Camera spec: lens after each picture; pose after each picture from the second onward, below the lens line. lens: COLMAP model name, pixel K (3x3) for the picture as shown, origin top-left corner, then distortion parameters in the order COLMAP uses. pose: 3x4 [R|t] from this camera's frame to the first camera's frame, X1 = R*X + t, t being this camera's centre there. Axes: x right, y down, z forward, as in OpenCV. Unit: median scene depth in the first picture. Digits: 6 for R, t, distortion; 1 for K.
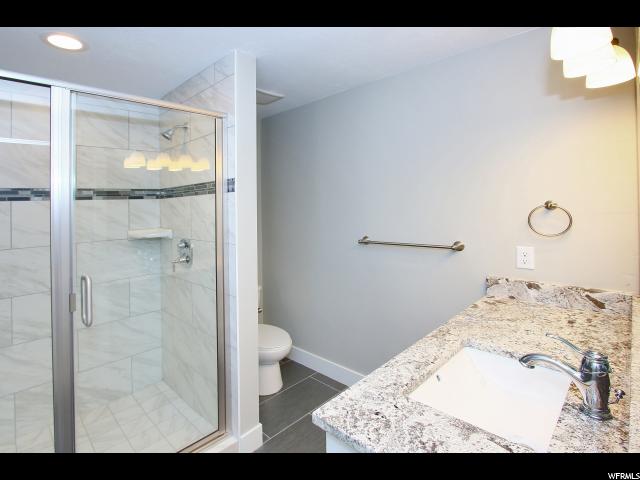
lens RADIAL K [[313.5, 0, 320.0], [0, 313.5, 240.0], [0, 0, 1]] dist [0.000063, 0.000106]
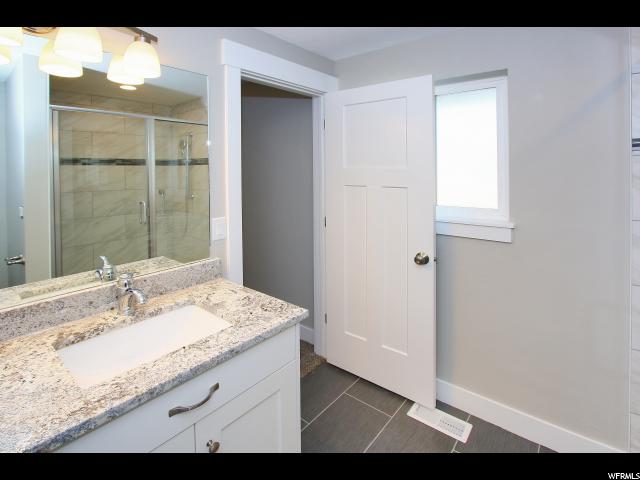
lens RADIAL K [[313.5, 0, 320.0], [0, 313.5, 240.0], [0, 0, 1]] dist [0.000063, 0.000106]
pose [[-0.996556, 0.047063, -0.068278, 0.004735], [0.022395, 0.945503, 0.324843, -0.208000], [0.079845, 0.322195, -0.943300, 1.838581]]
